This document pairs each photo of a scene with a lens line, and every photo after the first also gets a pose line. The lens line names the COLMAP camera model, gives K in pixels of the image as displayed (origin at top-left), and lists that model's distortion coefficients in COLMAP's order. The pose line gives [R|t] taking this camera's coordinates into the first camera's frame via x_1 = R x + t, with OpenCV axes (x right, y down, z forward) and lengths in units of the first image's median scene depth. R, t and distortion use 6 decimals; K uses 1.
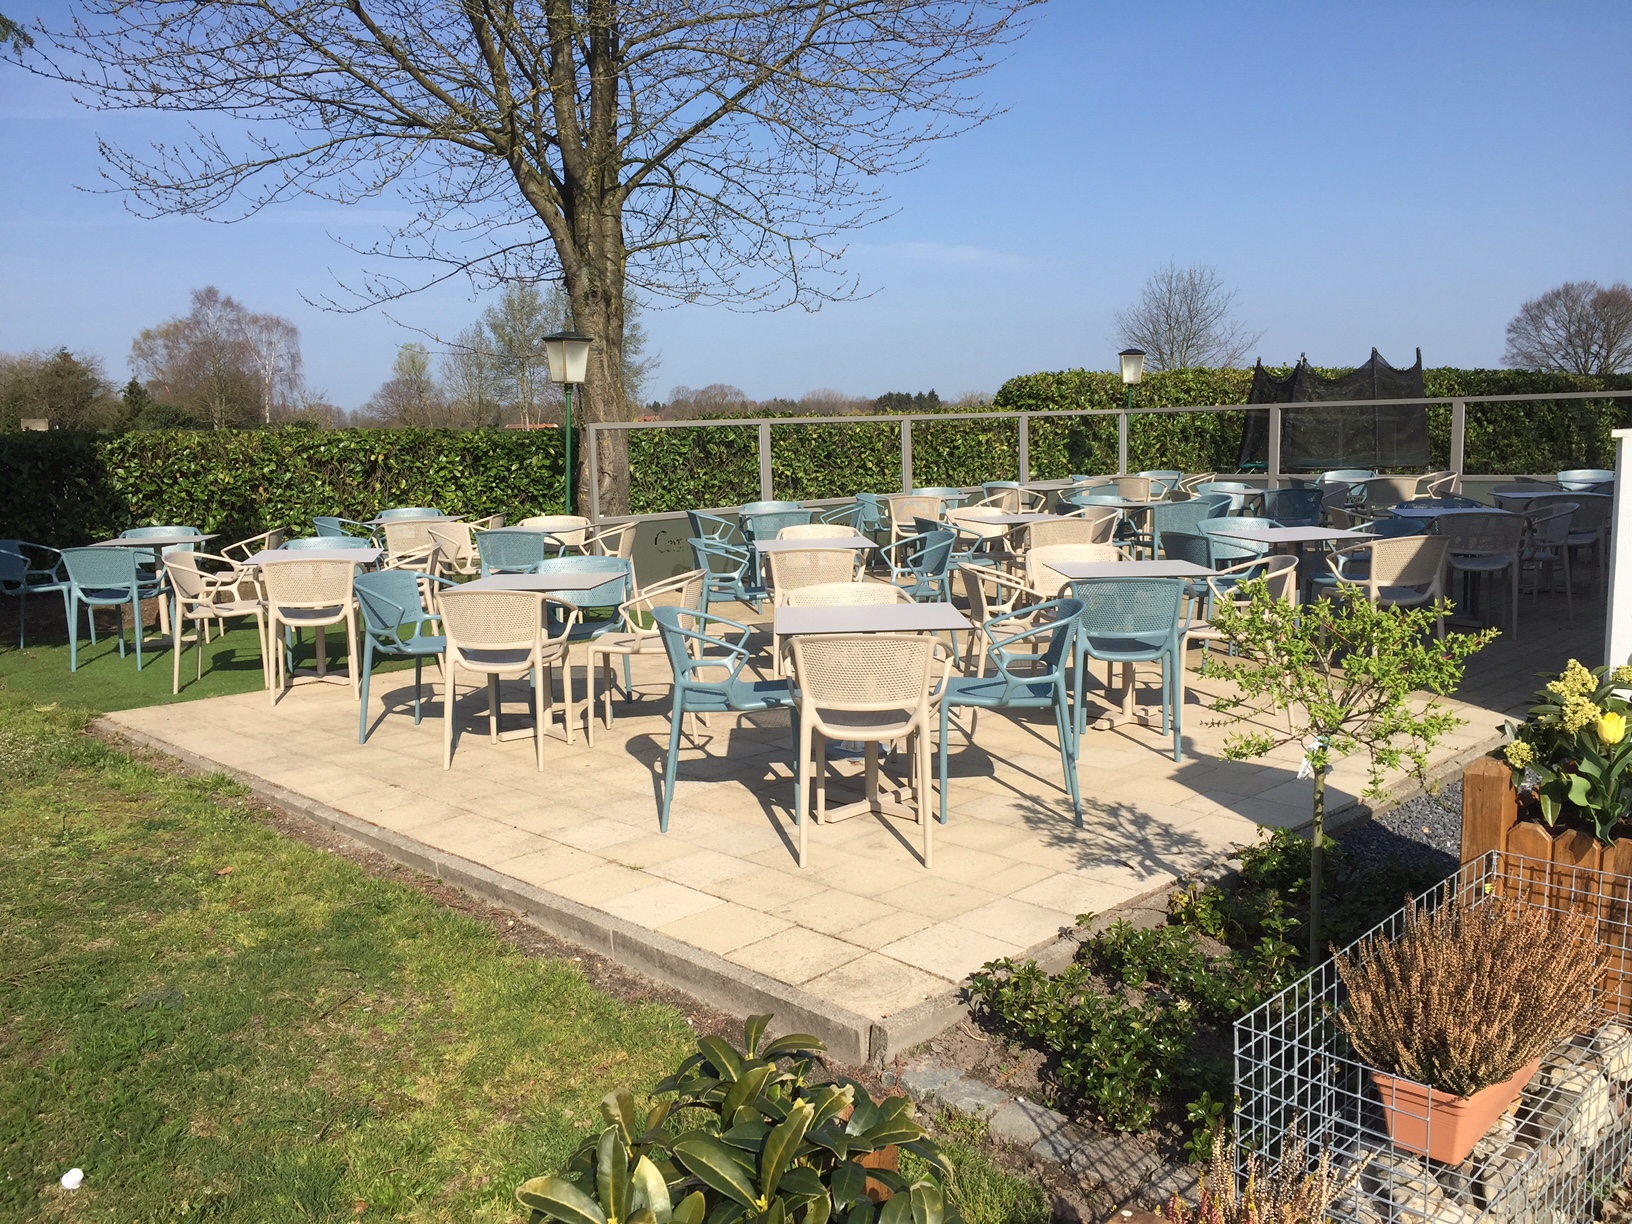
lens RADIAL K [[1366.8, 0, 812.2], [0, 1366.8, 643.4], [0, 0, 1]] dist [0.014791, -0.005804]
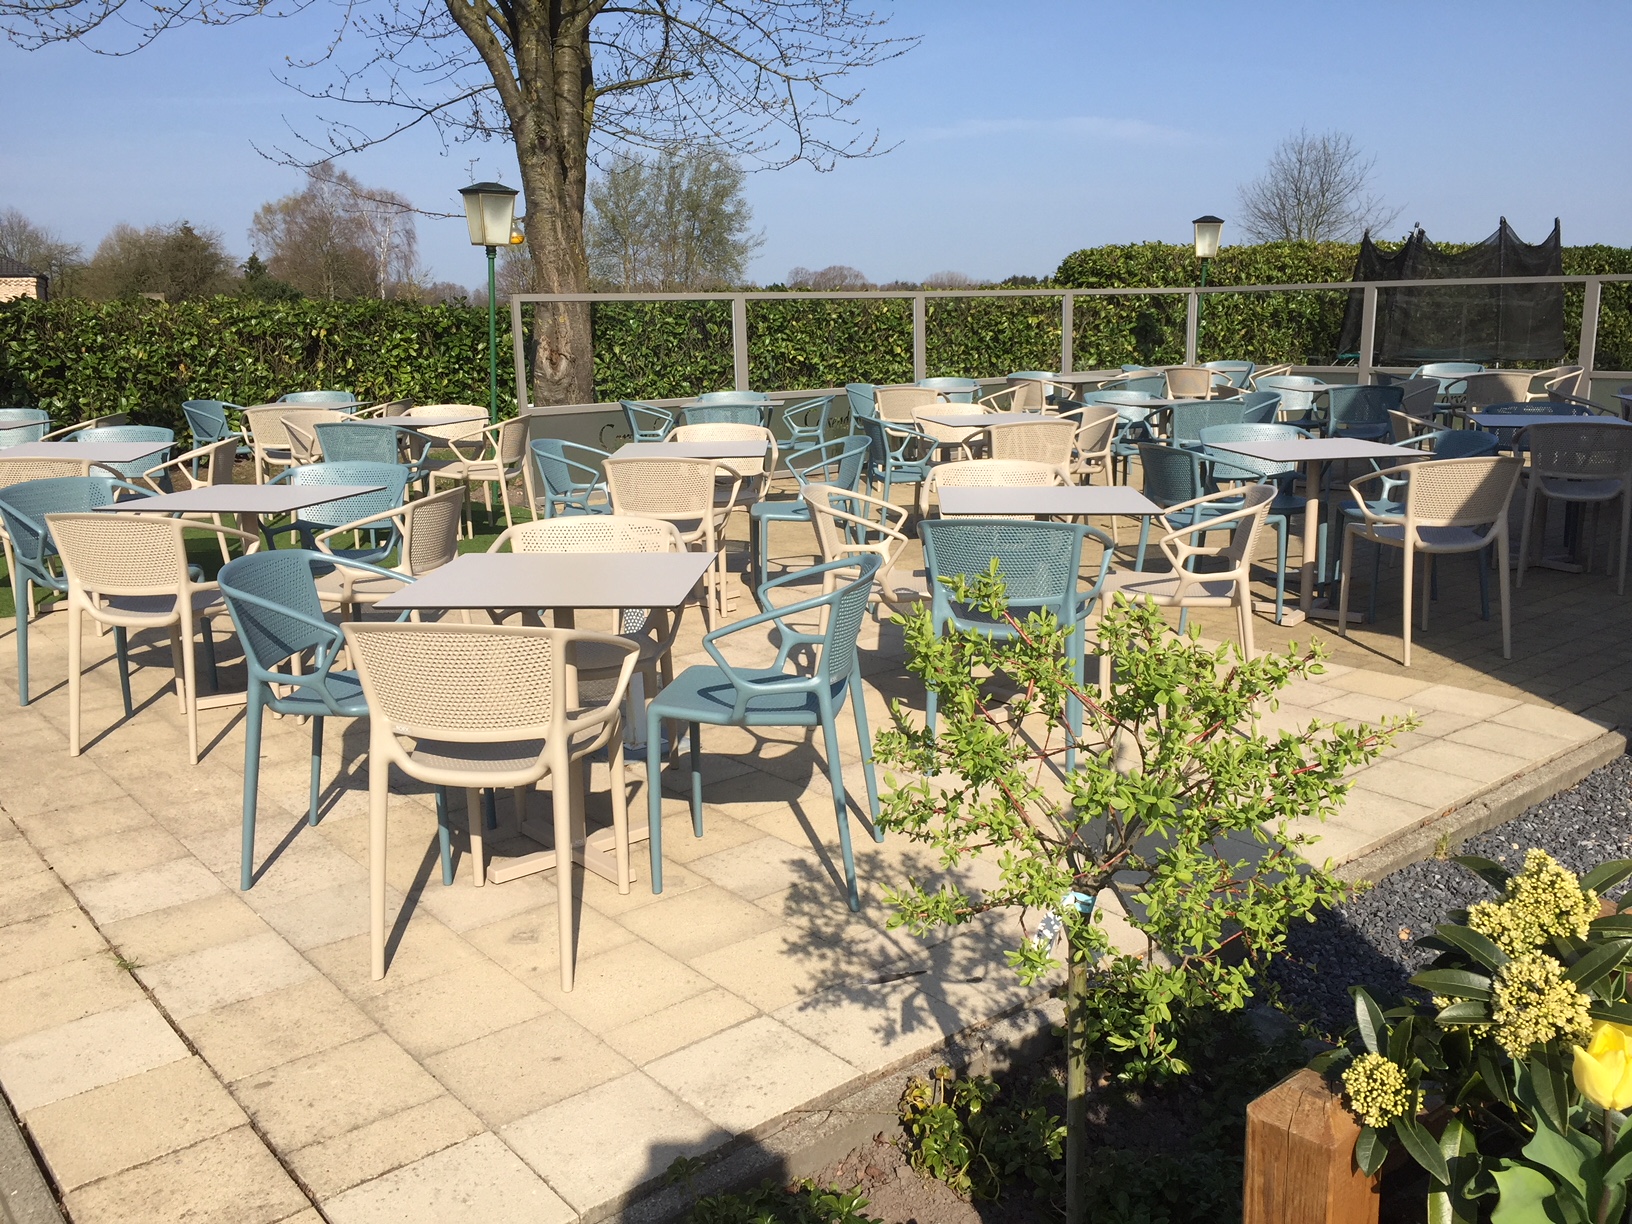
lens RADIAL K [[1398.6, 0, 816.0], [0, 1398.6, 612.0], [0, 0, 1]] dist [0.062237, -0.107809]
pose [[0.996907, 0.027573, -0.073600, 0.068476], [-0.023502, 0.998176, 0.055610, -0.013588], [0.074999, -0.053708, 0.995736, 0.106470]]
